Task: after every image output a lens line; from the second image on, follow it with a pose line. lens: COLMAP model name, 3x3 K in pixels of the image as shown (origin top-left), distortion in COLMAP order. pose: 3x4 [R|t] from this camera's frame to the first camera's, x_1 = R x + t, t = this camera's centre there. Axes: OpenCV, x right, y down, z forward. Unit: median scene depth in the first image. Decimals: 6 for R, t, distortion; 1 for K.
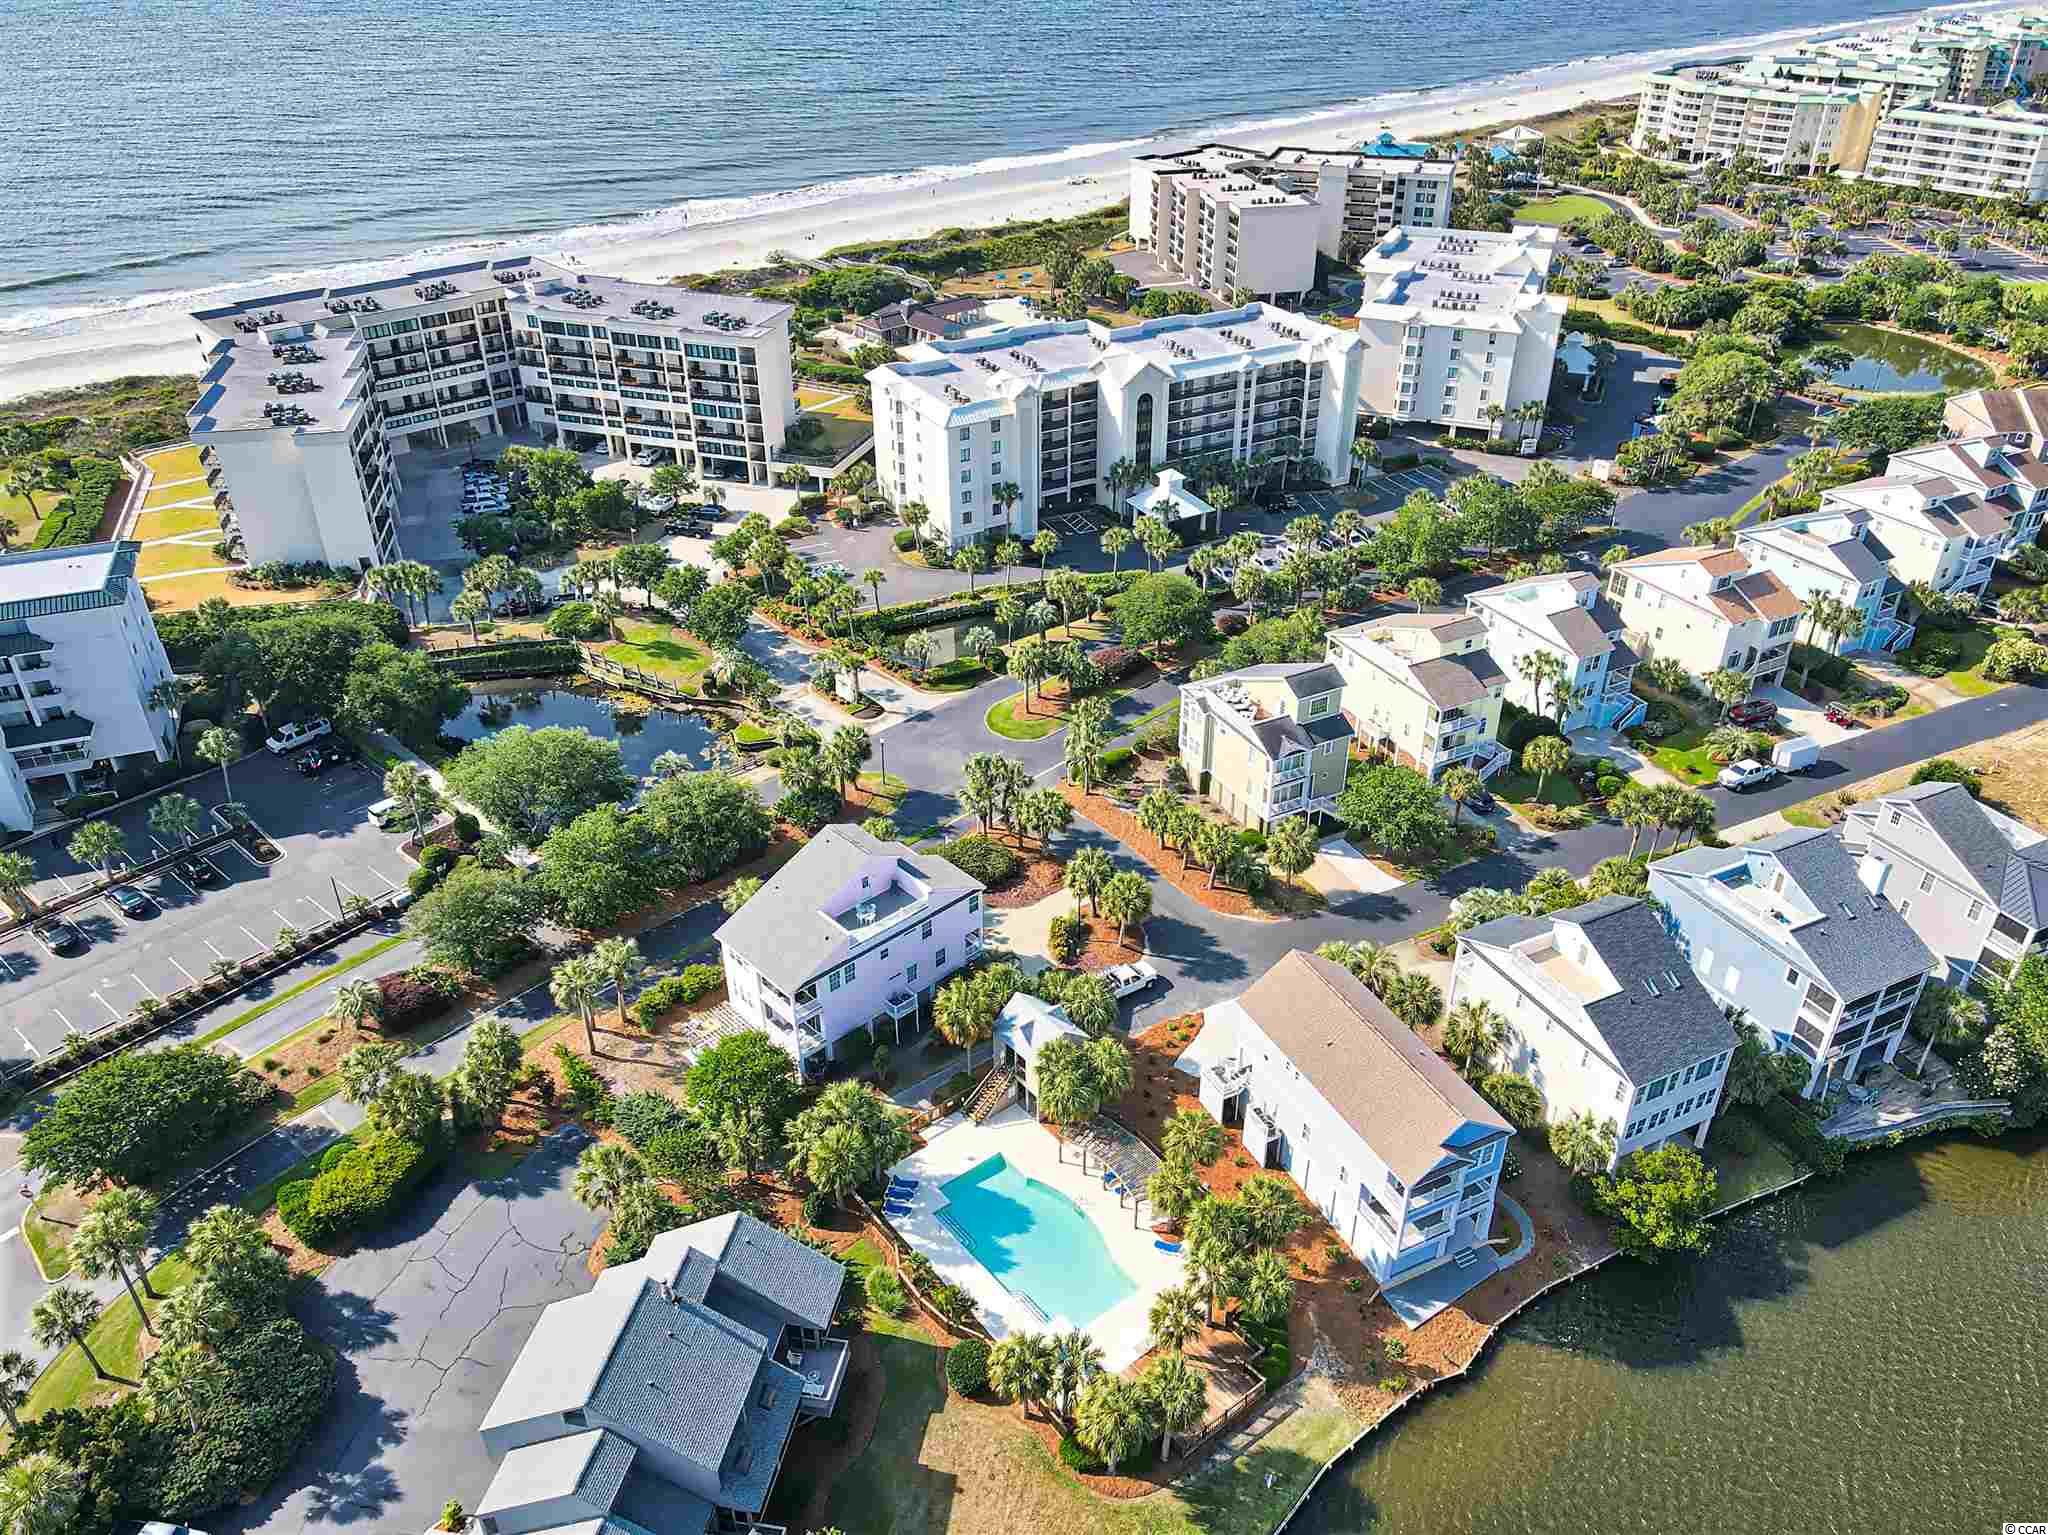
lens RADIAL K [[1480.5, 0, 1024.0], [0, 1480.5, 767.5], [0, 0, 1]] dist [0.005250, 0.009955]
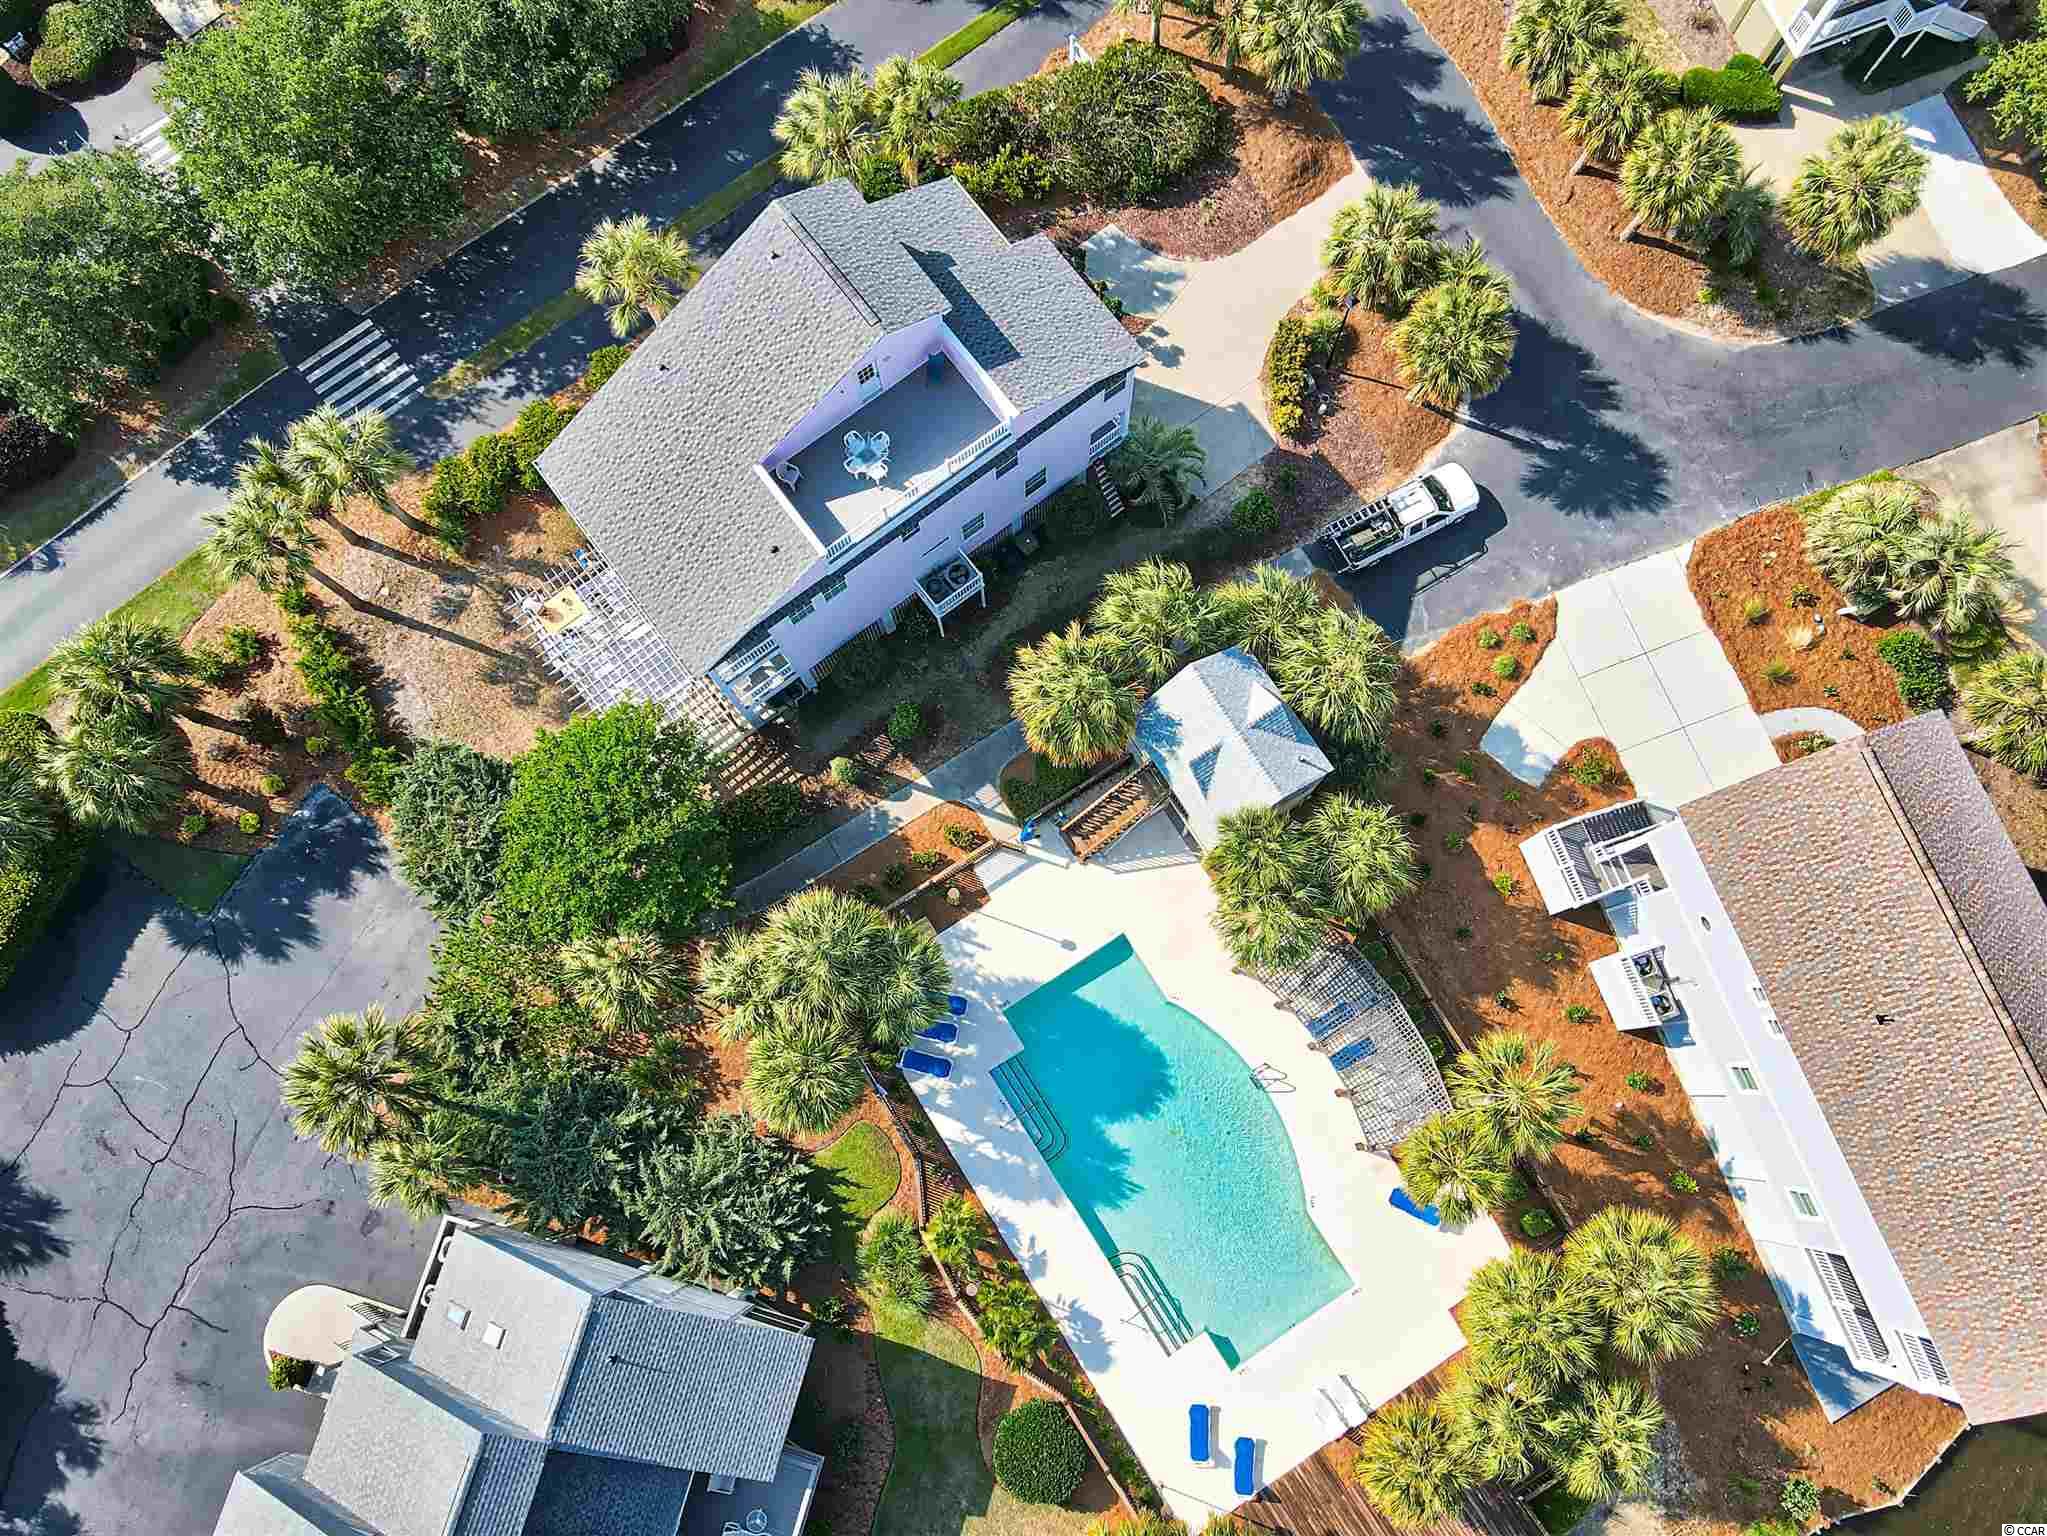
lens RADIAL K [[1479.8, 0, 1023.5], [0, 1479.8, 768.0], [0, 0, 1]] dist [0.005250, 0.009955]
pose [[0.995226, 0.092194, -0.032016, -0.022215], [-0.041213, 0.694375, 0.718432, -0.088728], [0.088466, -0.713683, 0.694860, 0.368927]]
